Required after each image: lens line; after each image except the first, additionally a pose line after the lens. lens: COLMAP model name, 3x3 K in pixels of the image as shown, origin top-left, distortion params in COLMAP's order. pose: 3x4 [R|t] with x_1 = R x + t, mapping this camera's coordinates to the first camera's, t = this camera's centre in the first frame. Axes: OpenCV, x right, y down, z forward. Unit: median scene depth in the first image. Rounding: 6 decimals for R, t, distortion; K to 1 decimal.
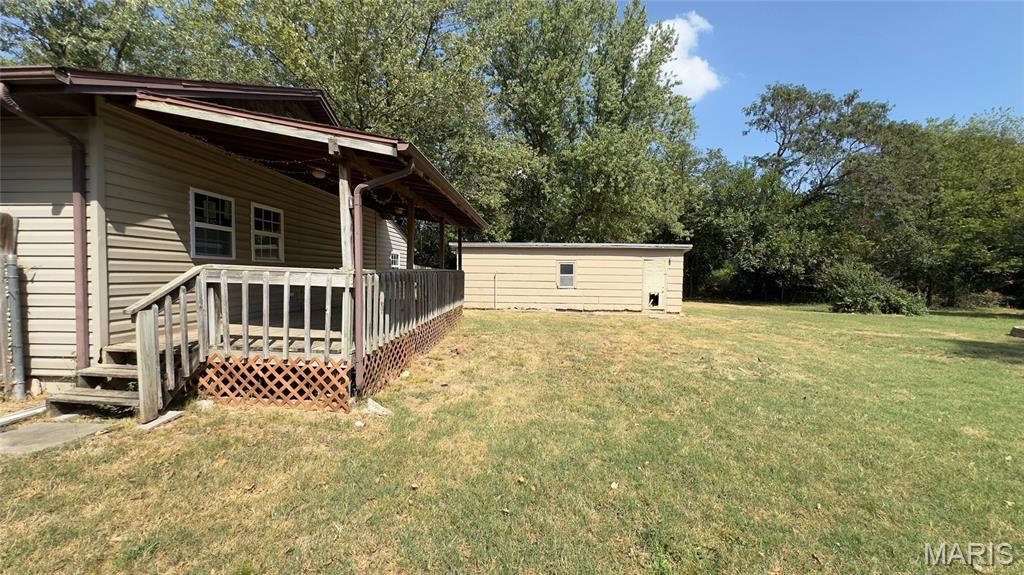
lens RADIAL K [[407.9, 0, 512.0], [0, 407.9, 287.5], [0, 0, 1]] dist [-0.012951, -0.000091]
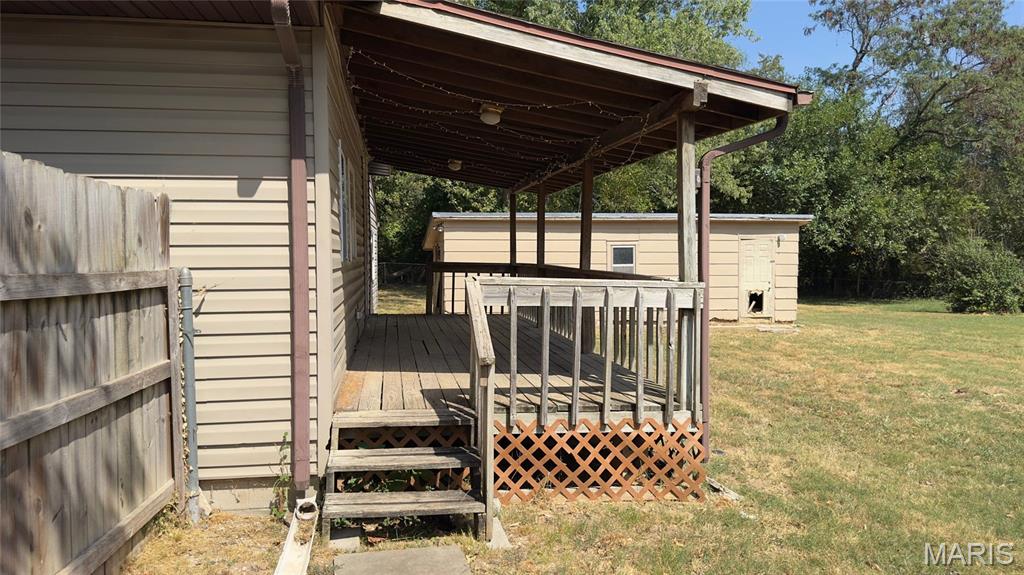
lens RADIAL K [[704.8, 0, 512.0], [0, 704.8, 287.5], [0, 0, 1]] dist [0.067044, -0.113899]
pose [[0.982530, -0.020126, 0.185012, -0.847928], [0.018038, 0.999753, 0.012963, -0.050900], [-0.185227, -0.009400, 0.982651, -0.059889]]
